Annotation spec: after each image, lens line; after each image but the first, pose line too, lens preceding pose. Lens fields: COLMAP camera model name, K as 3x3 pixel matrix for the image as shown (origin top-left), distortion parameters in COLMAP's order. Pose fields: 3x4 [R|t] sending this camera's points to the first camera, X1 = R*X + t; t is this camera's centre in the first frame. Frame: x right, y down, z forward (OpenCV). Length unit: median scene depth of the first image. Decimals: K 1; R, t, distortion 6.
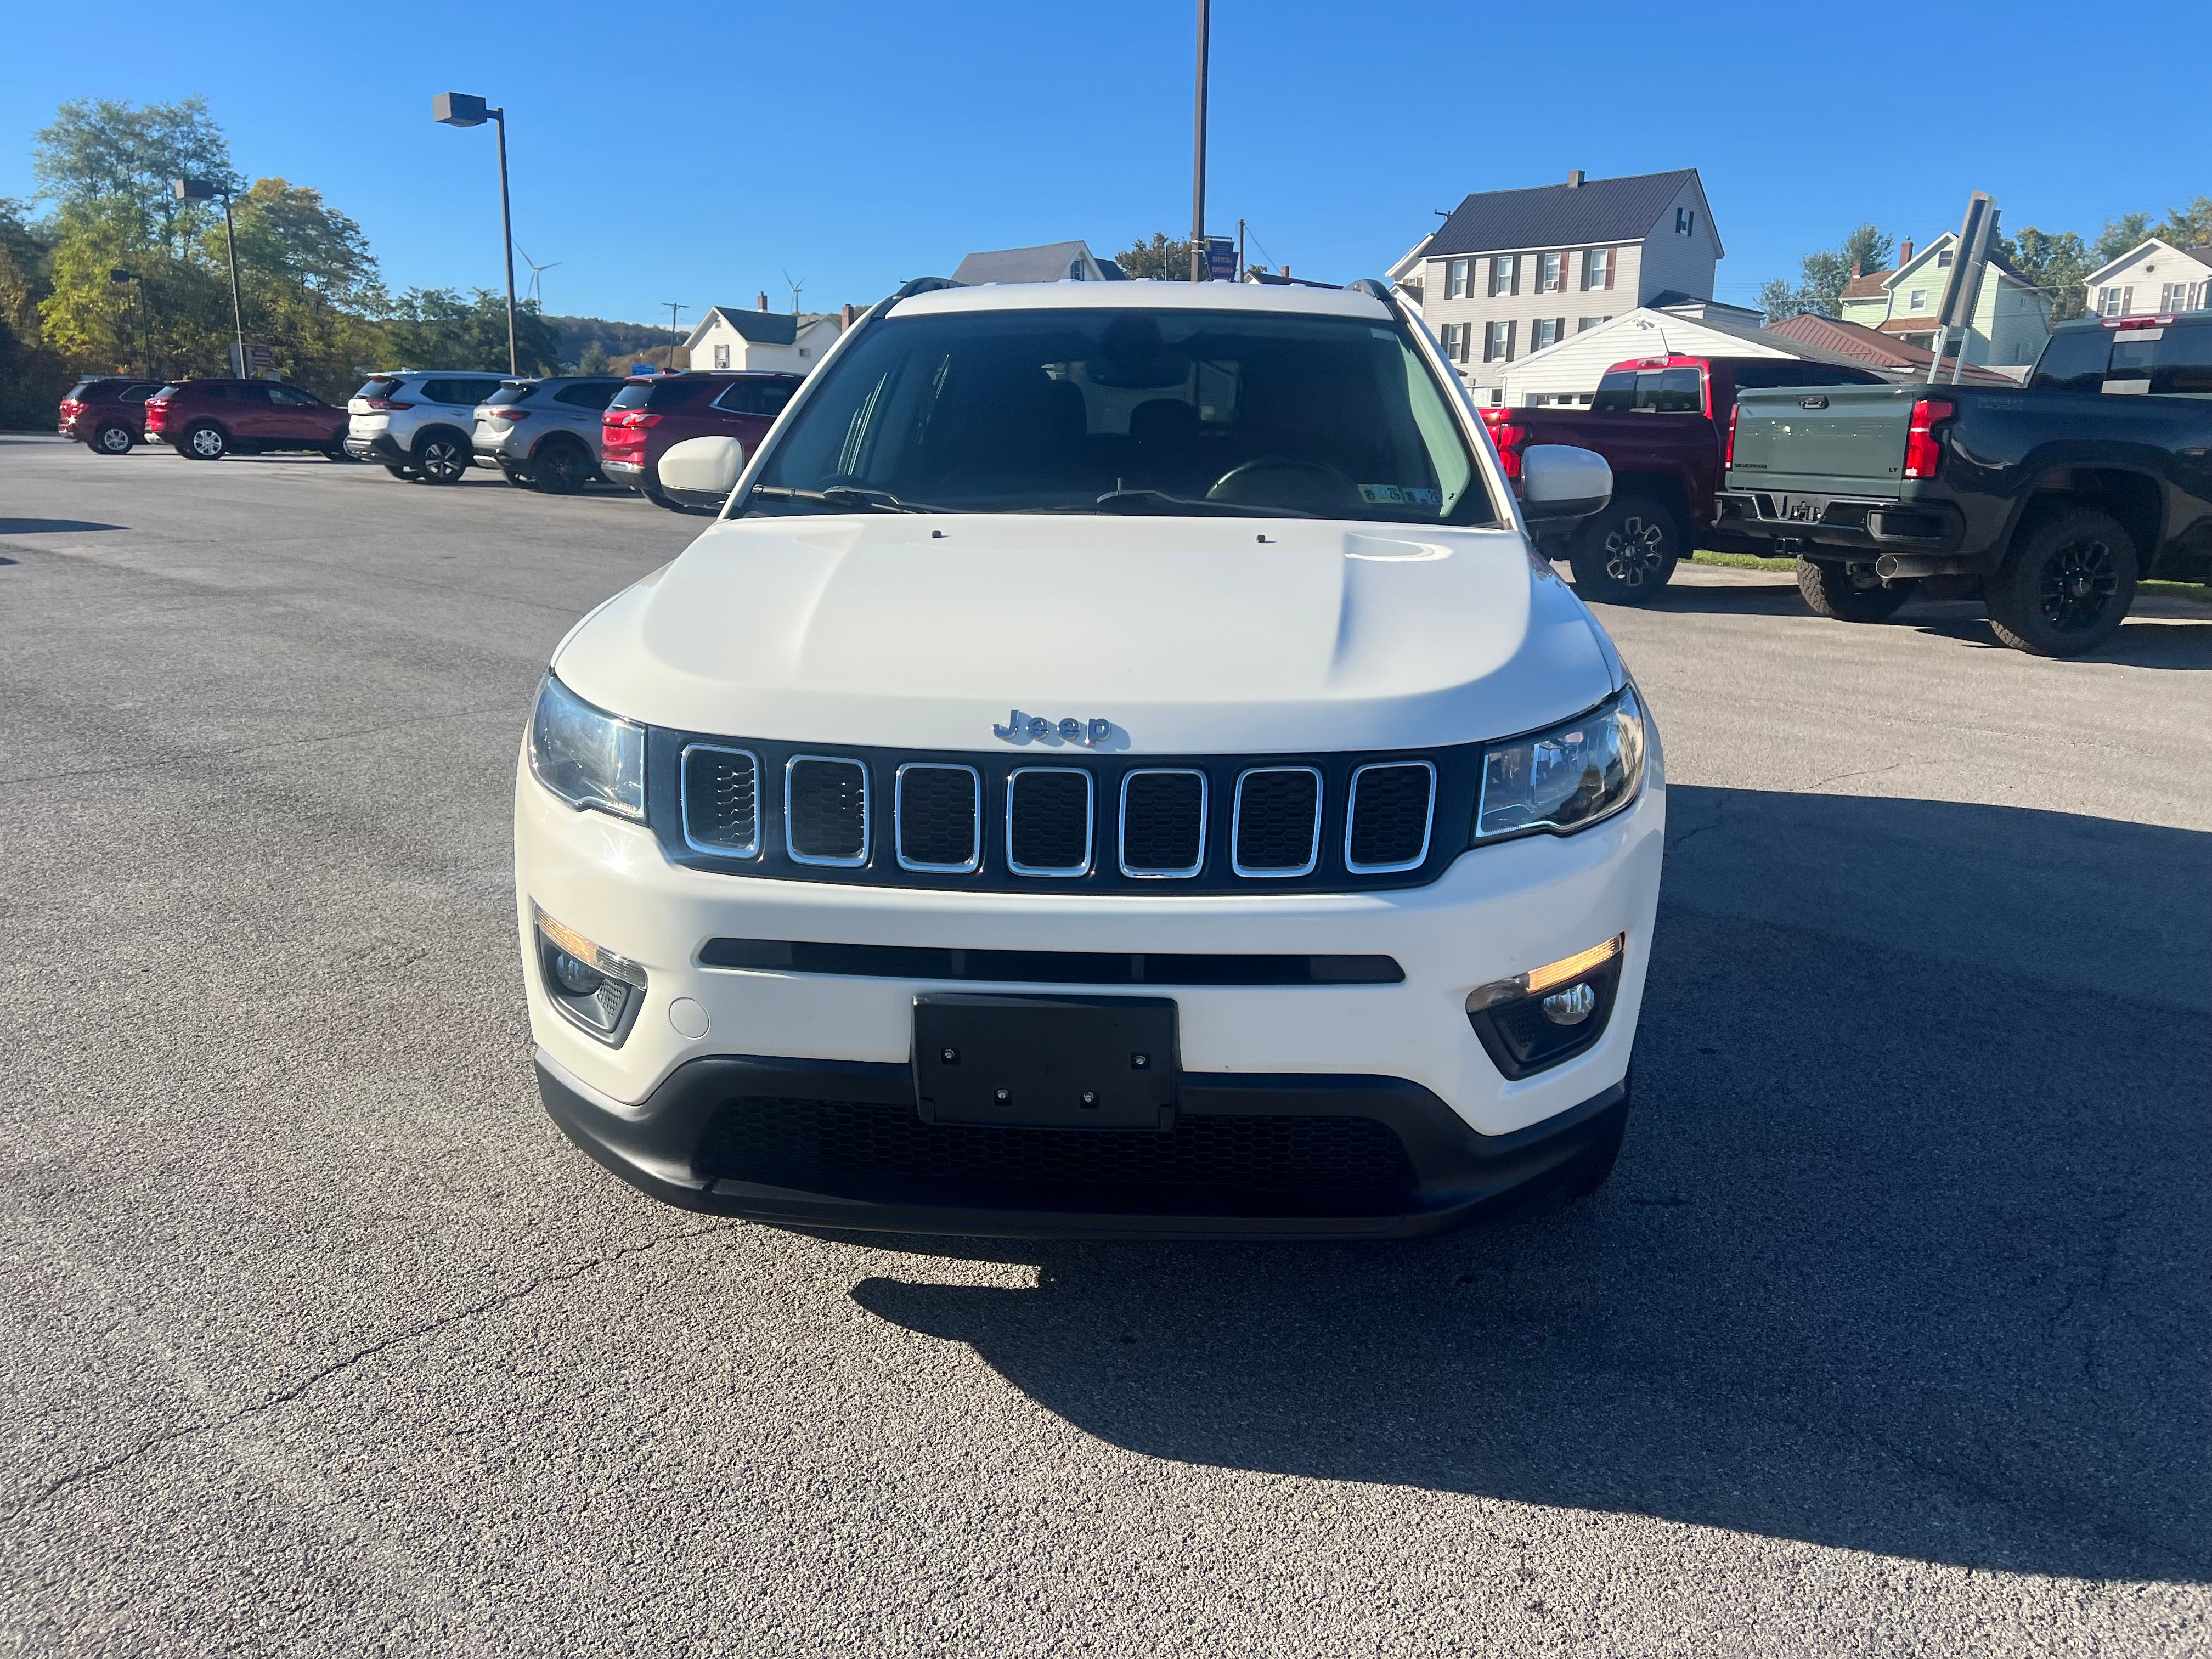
lens RADIAL K [[1648.6, 0, 1124.3], [0, 1648.6, 821.1], [0, 0, 1]] dist [0.048256, -0.048046]
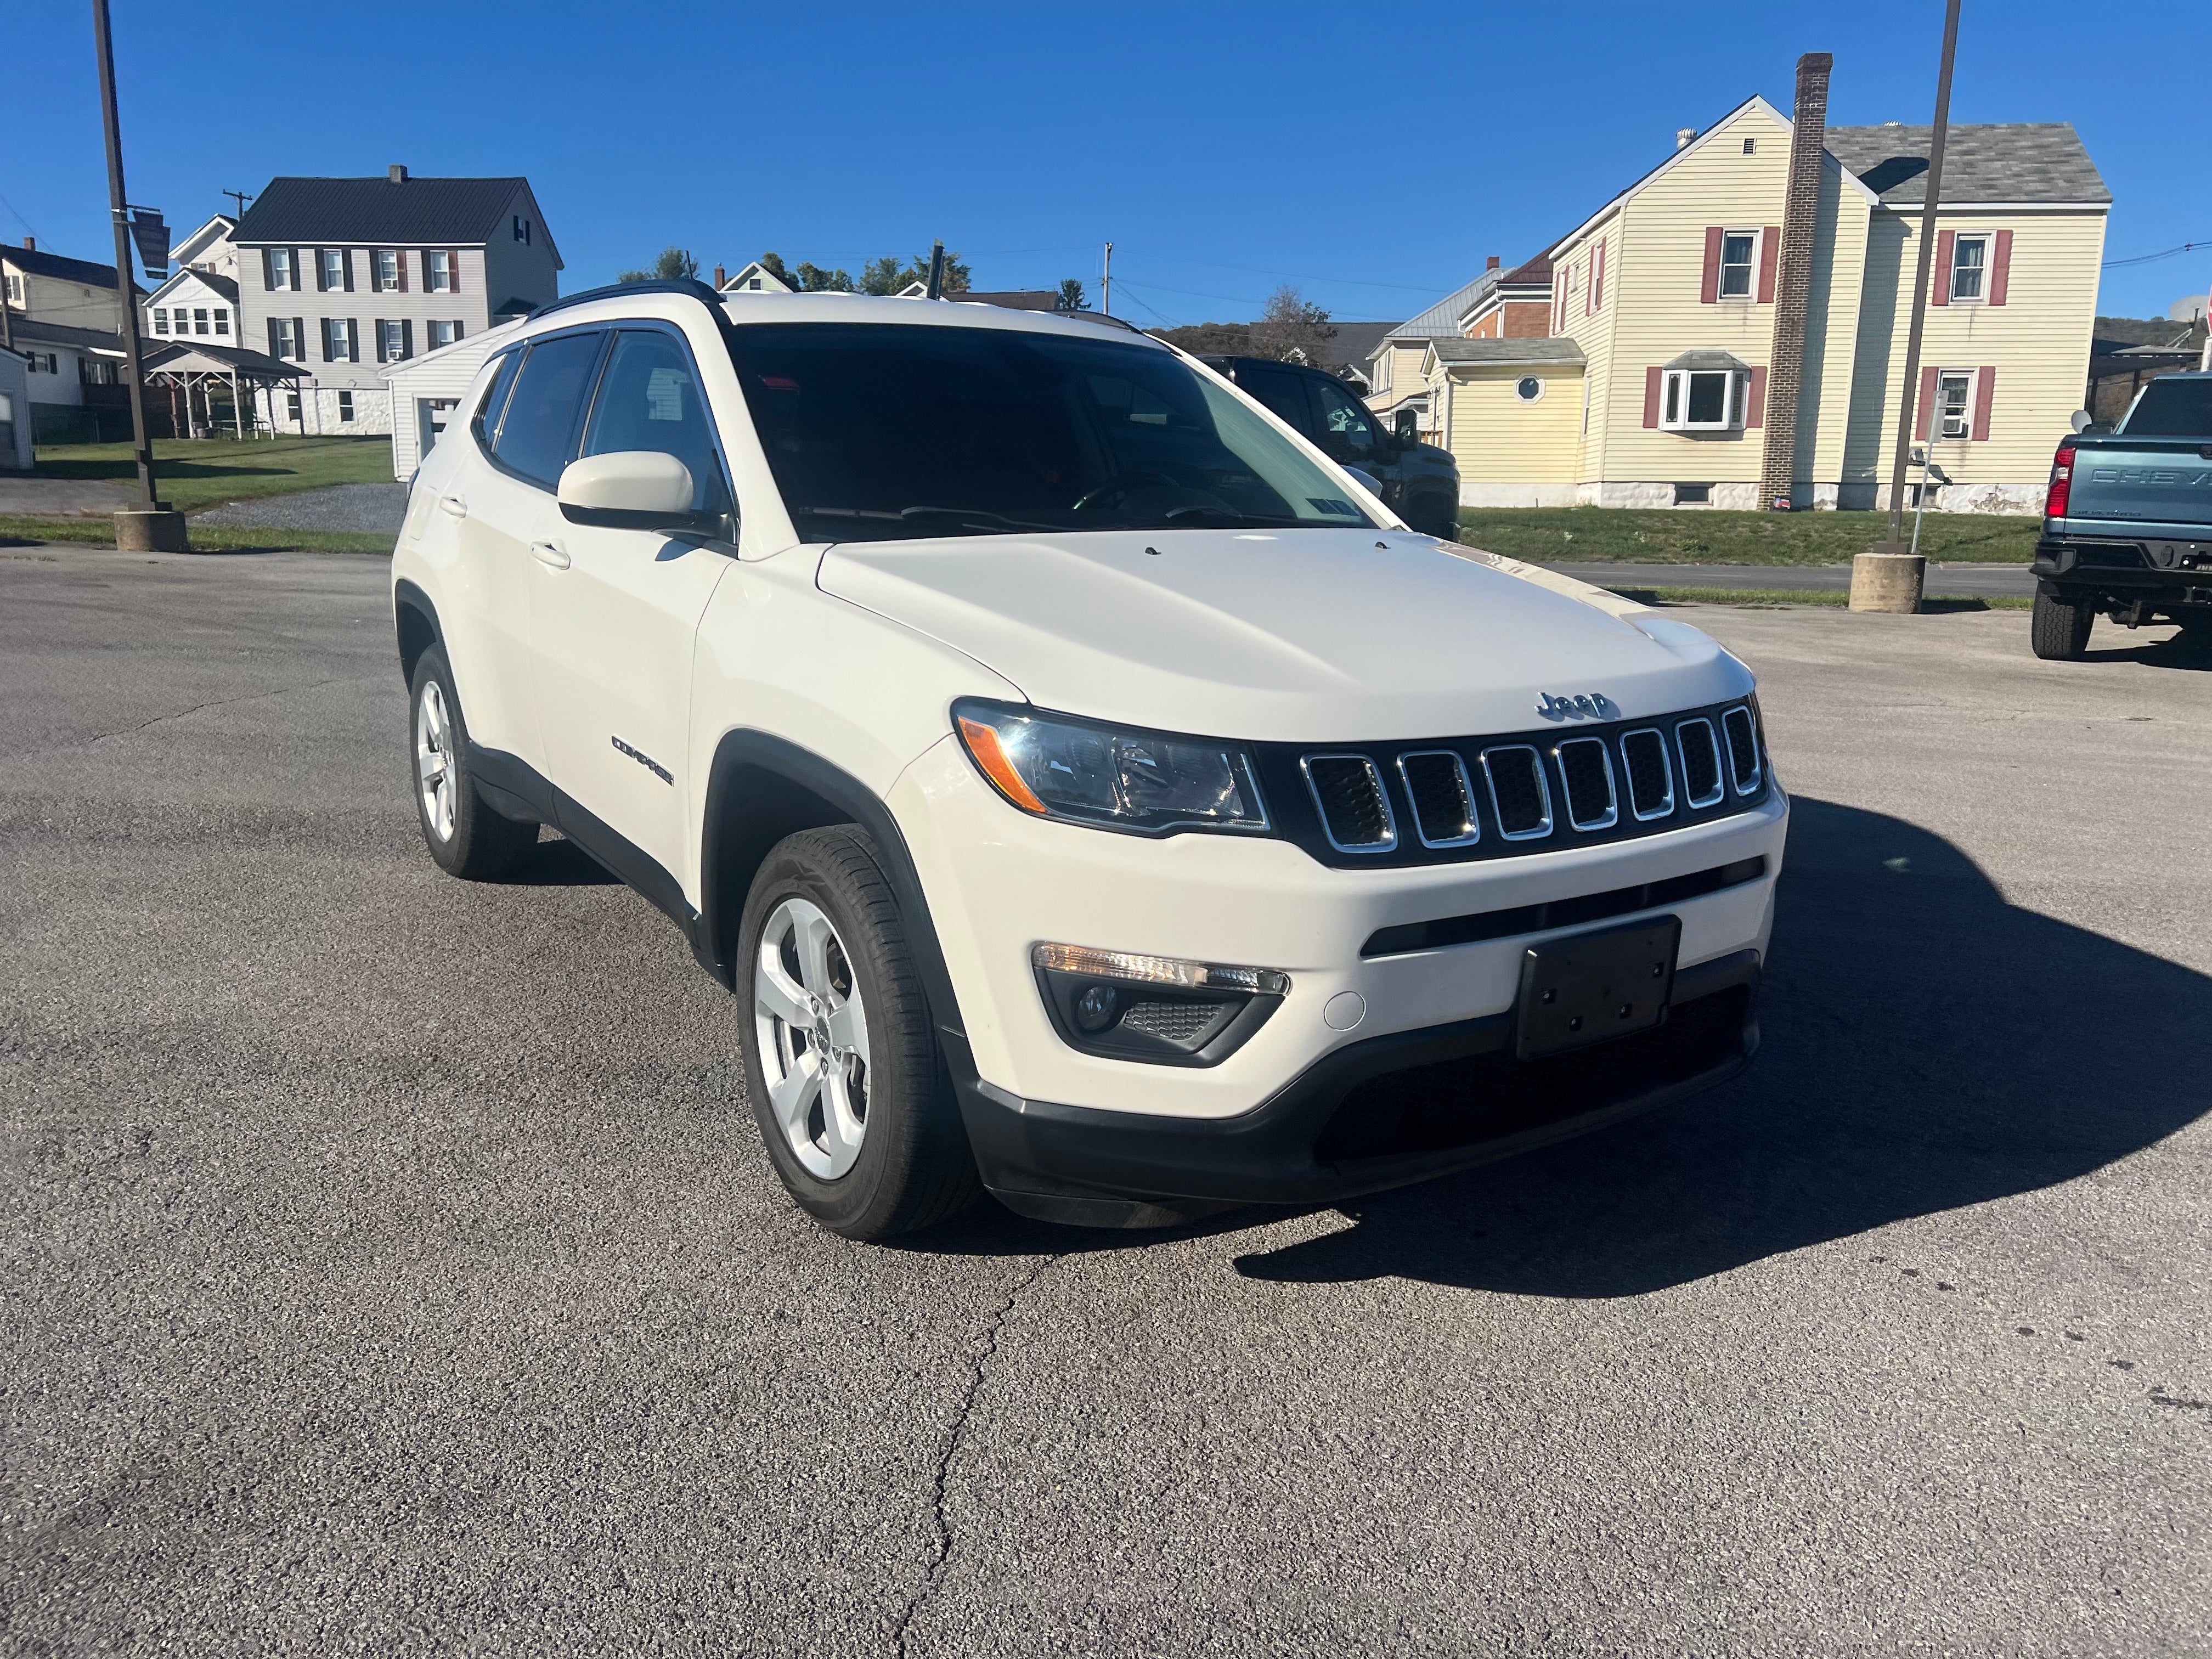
lens RADIAL K [[1648.6, 0, 1111.3], [0, 1648.6, 830.6], [0, 0, 1]] dist [0.048256, -0.048046]
pose [[0.790145, -0.131211, 0.598710, -0.172176], [0.130967, 0.990401, 0.044208, -0.010574], [-0.598764, 0.043480, 0.799745, 0.042408]]
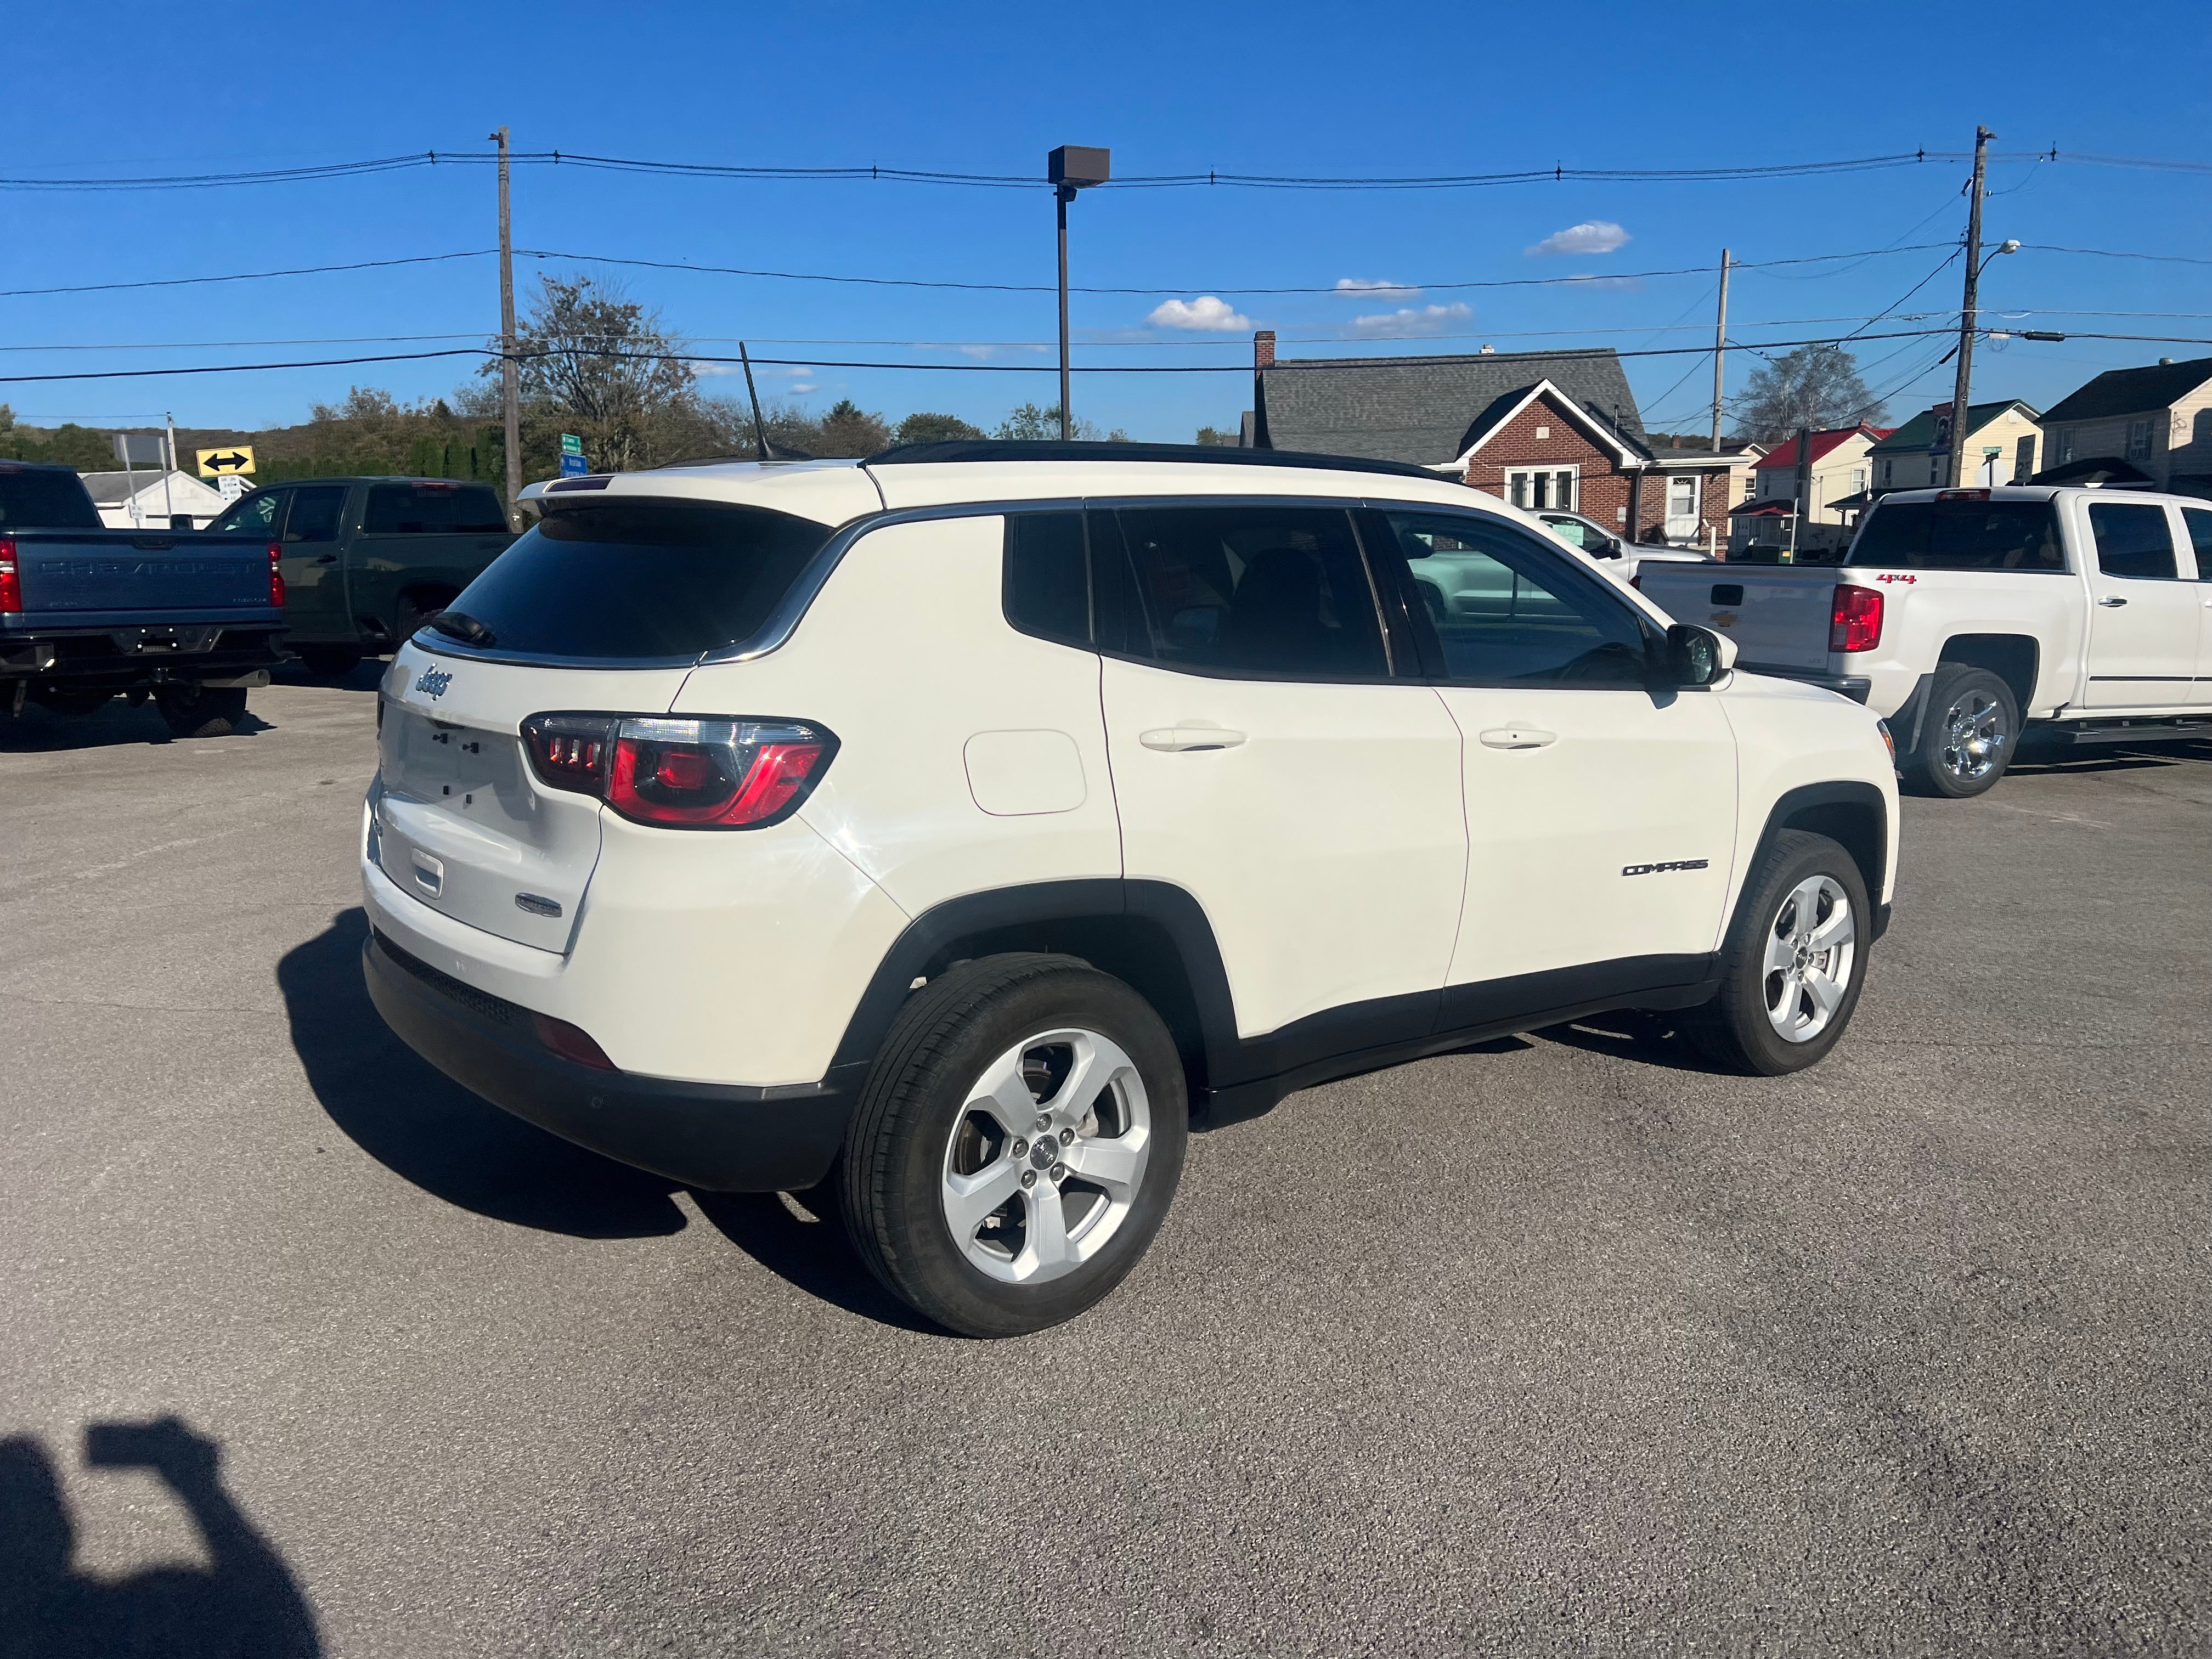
lens RADIAL K [[1648.6, 0, 1124.5], [0, 1648.6, 819.6], [0, 0, 1]] dist [0.048256, -0.048046]
pose [[-0.662621, -0.137803, 0.736168, -0.243665], [0.166812, 0.931083, 0.324436, -0.156377], [-0.730141, 0.337780, -0.593968, 0.577814]]
